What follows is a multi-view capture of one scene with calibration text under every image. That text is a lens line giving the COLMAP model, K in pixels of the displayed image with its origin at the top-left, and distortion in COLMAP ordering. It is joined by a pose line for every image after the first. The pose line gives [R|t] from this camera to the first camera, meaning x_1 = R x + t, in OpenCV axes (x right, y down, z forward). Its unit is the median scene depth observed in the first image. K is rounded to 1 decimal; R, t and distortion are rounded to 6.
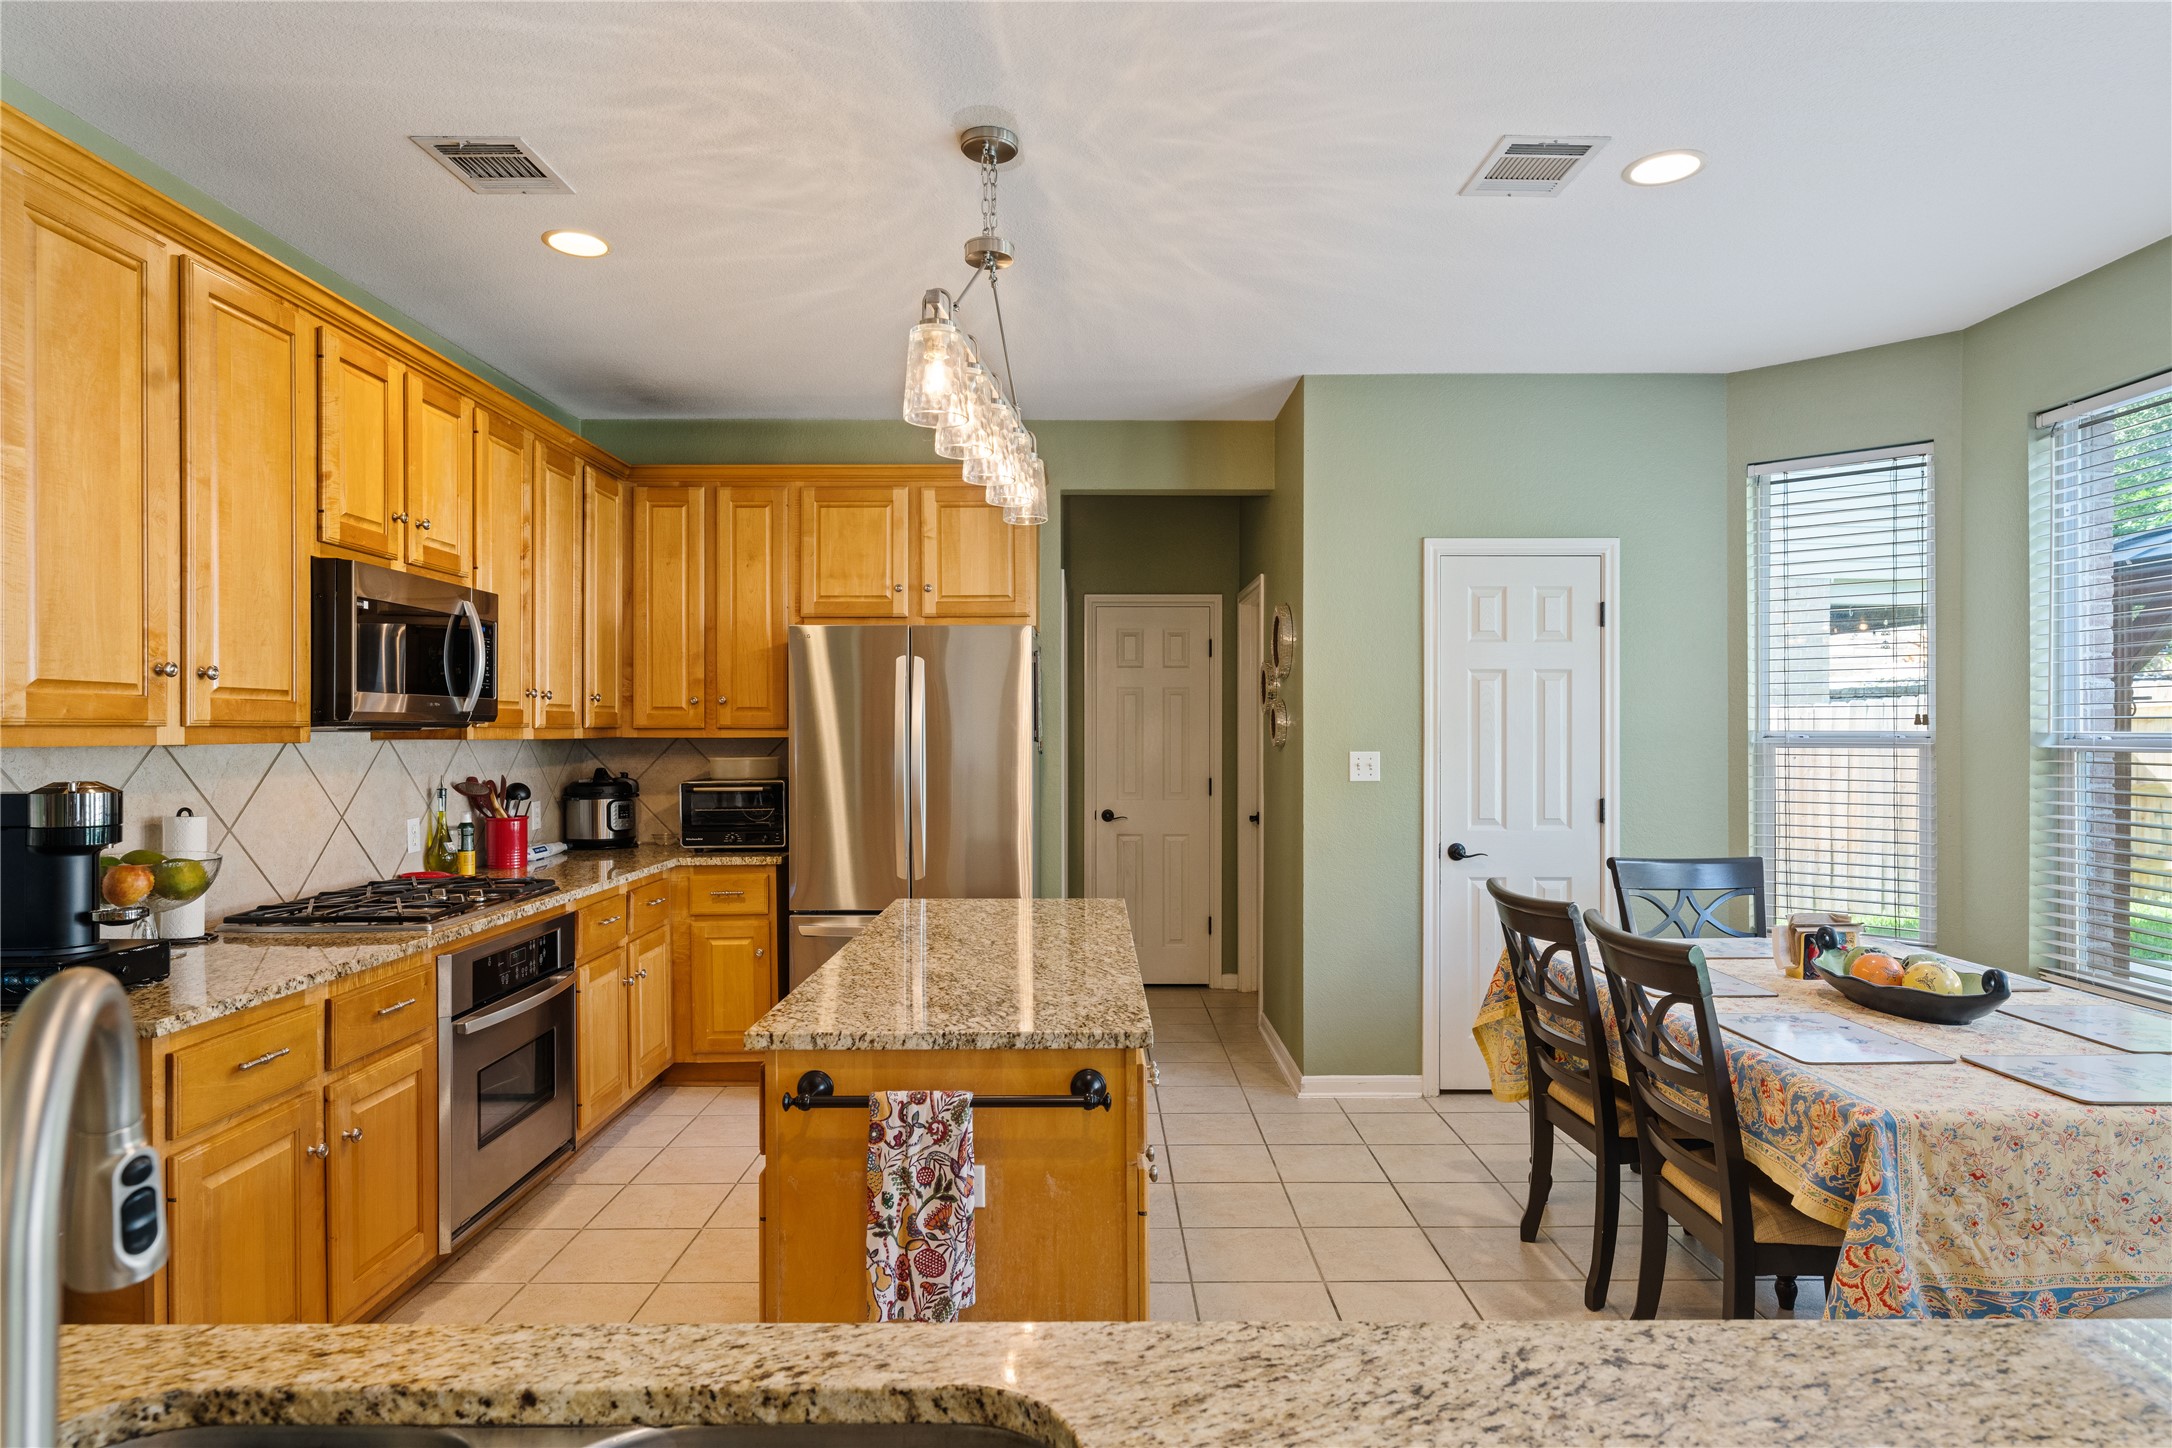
lens RADIAL K [[1218.3, 0, 1097.6], [0, 1218.3, 742.7], [0, 0, 1]] dist [0.002123, 0.000389]
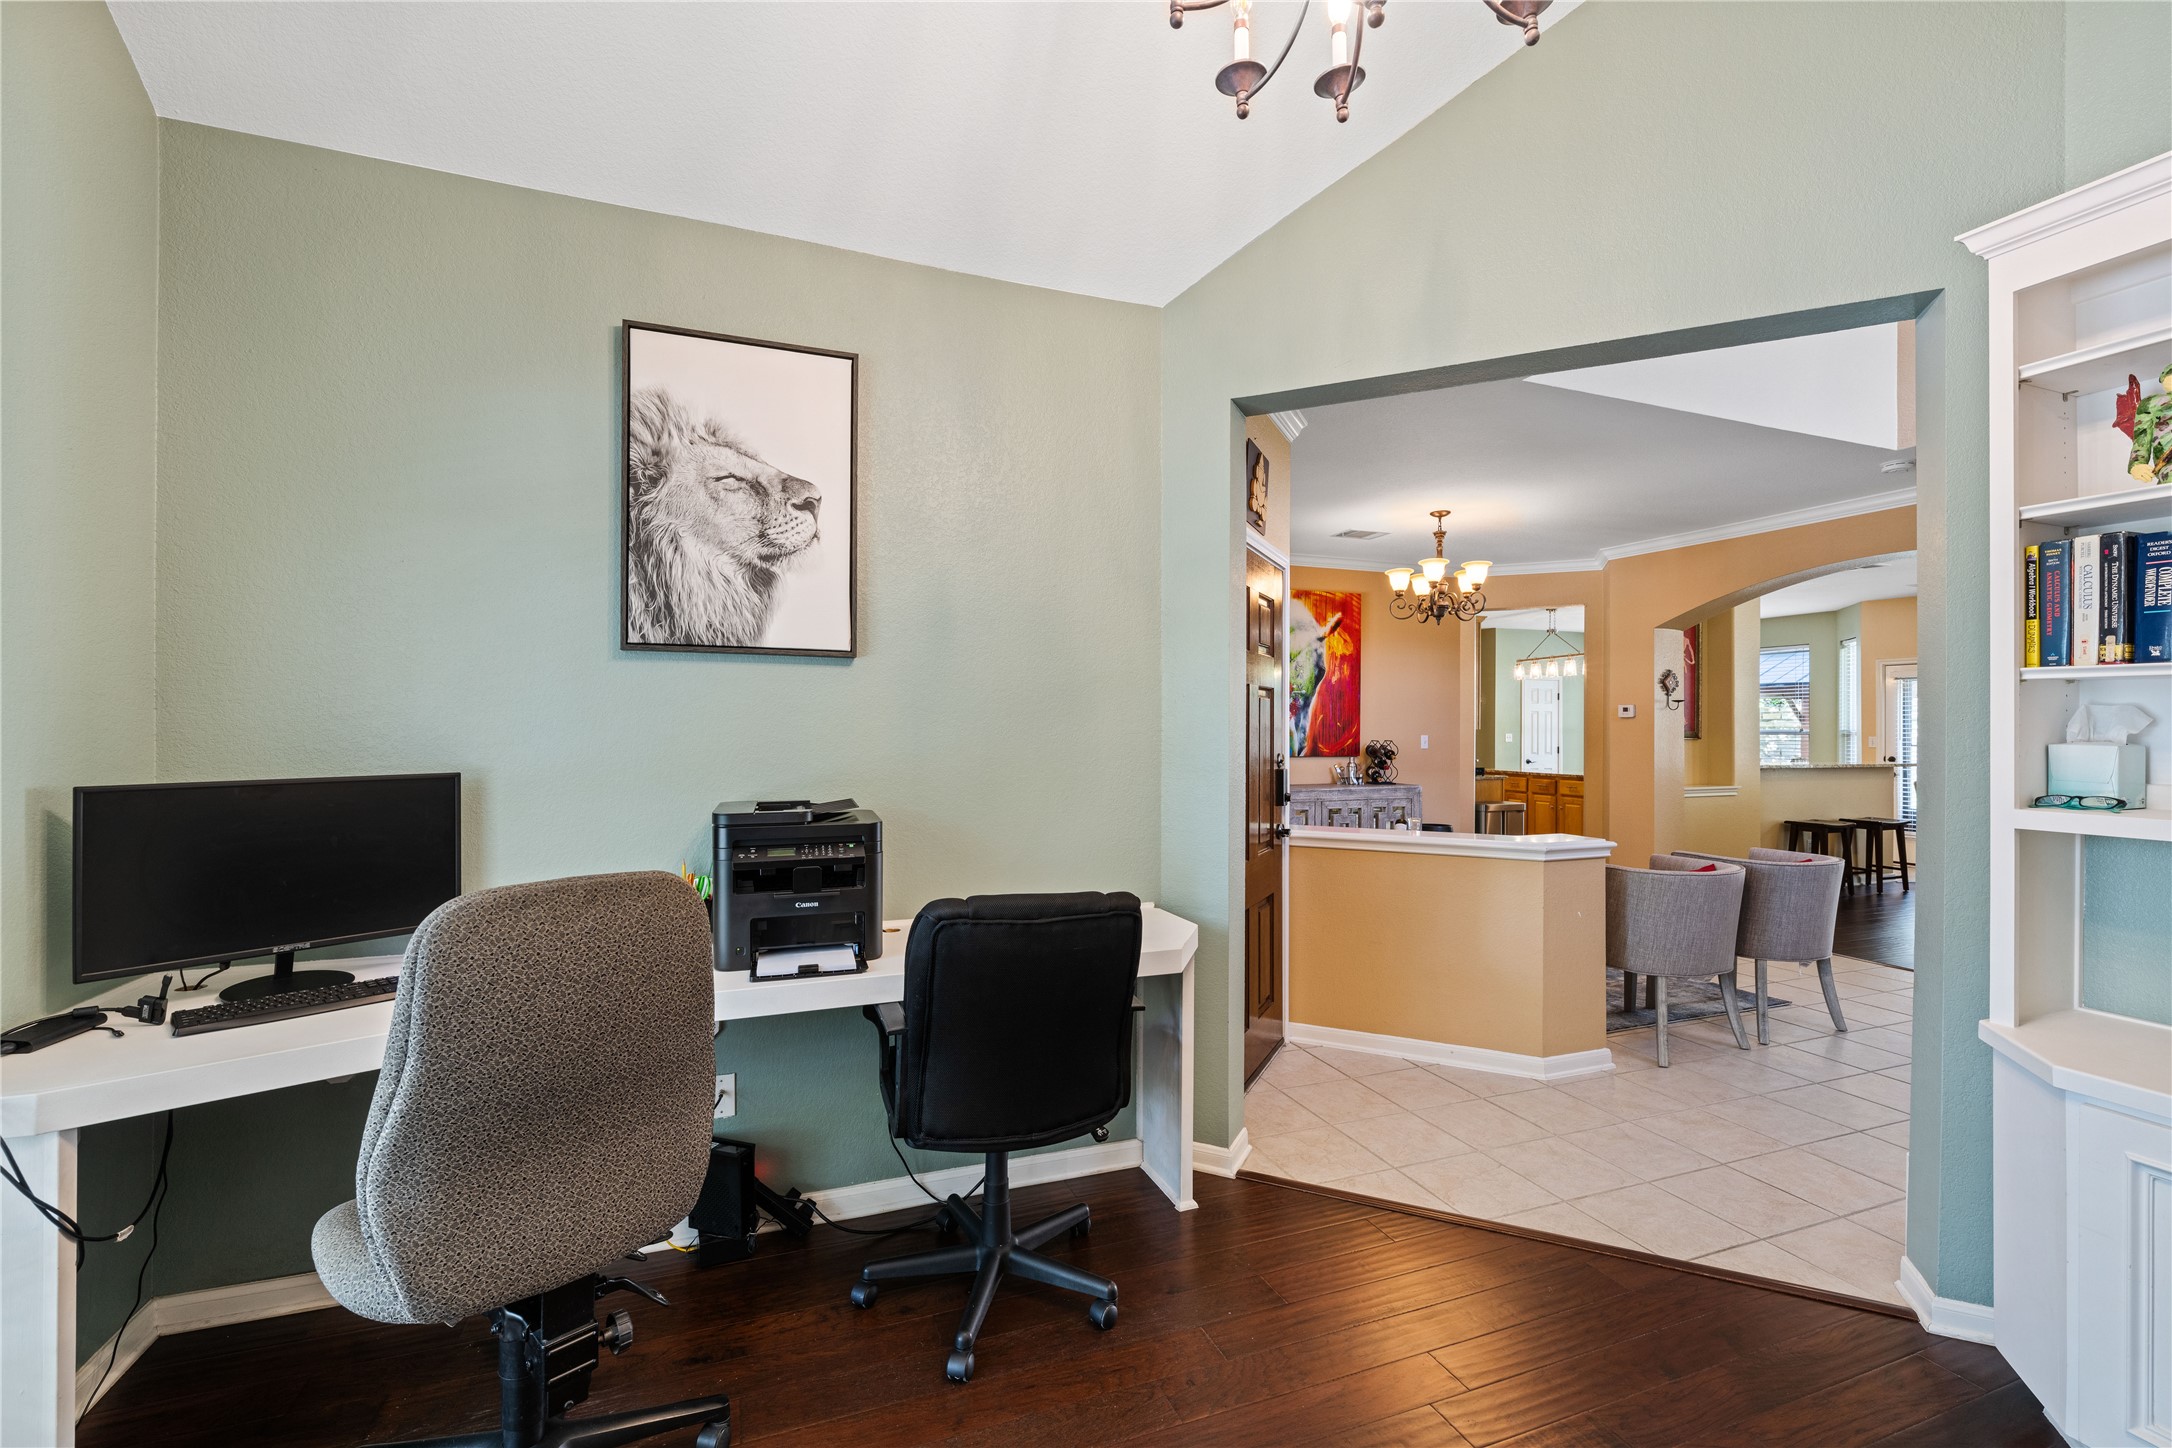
lens RADIAL K [[931.3, 0, 1086.0], [0, 931.3, 724.0], [0, 0, 1]] dist [-0.001282, -0.000139]
pose [[0.933351, 0.009218, 0.358846, -1.886031], [-0.005323, 0.999916, -0.011842, 0.018050], [-0.358925, 0.009143, 0.933321, -1.084293]]
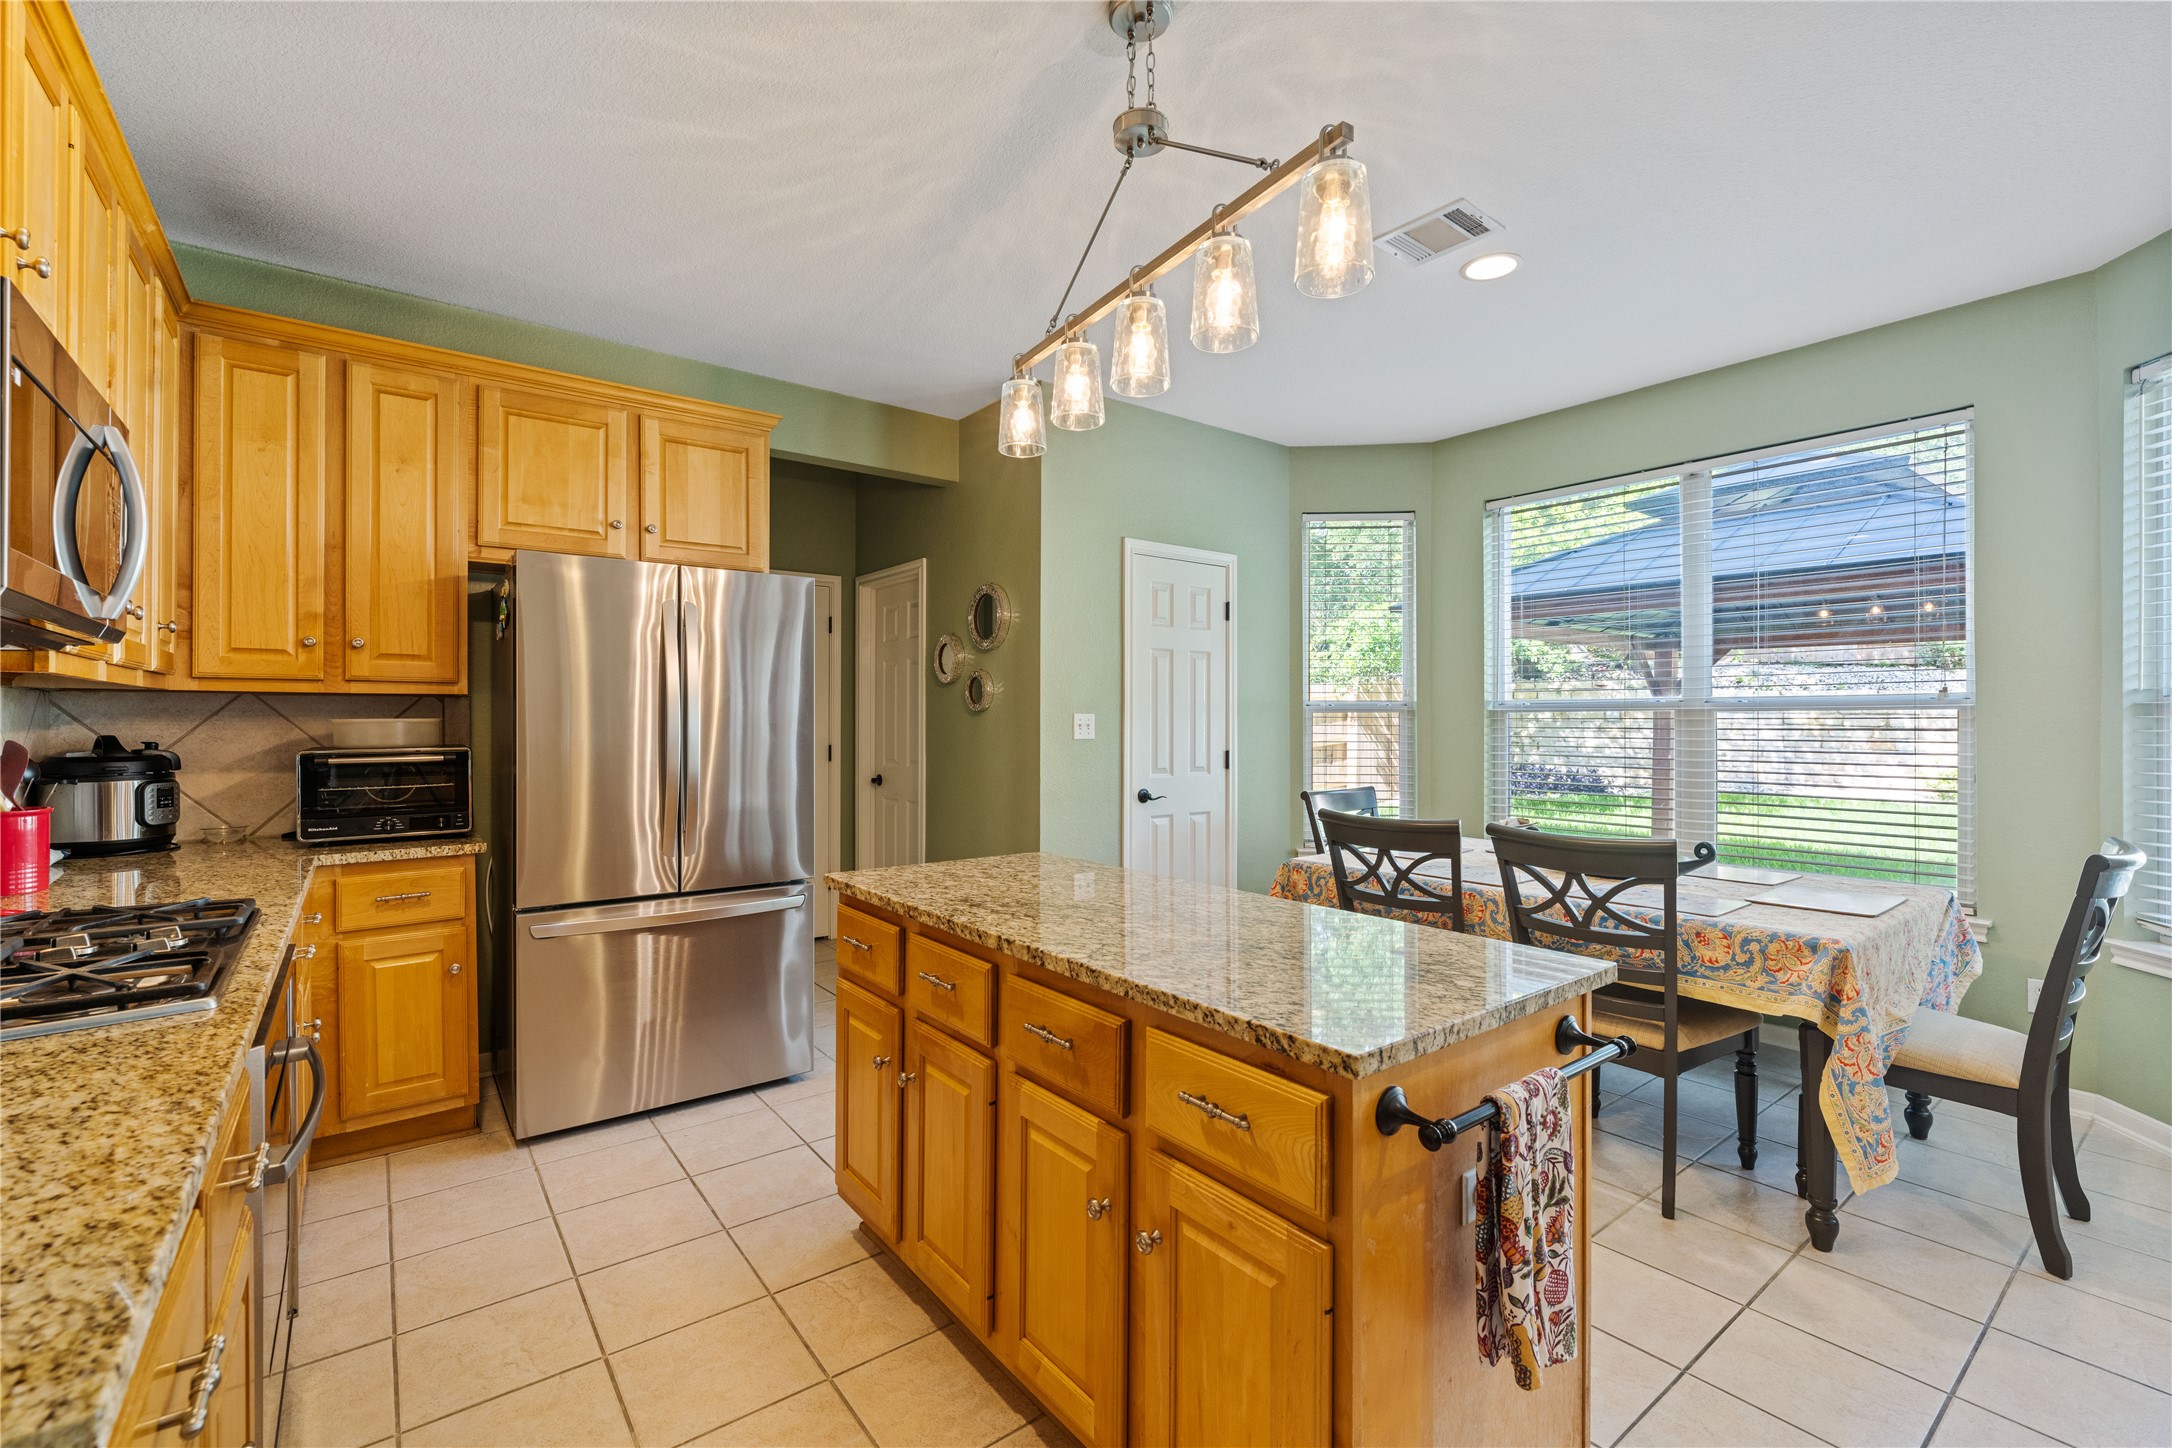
lens RADIAL K [[931.3, 0, 1086.0], [0, 931.3, 724.0], [0, 0, 1]] dist [-0.001282, -0.000139]
pose [[0.796550, -0.000678, 0.604572, -0.314156], [0.003962, 0.999984, -0.004099, 0.020496], [-0.604559, 0.005660, 0.796540, 0.283155]]
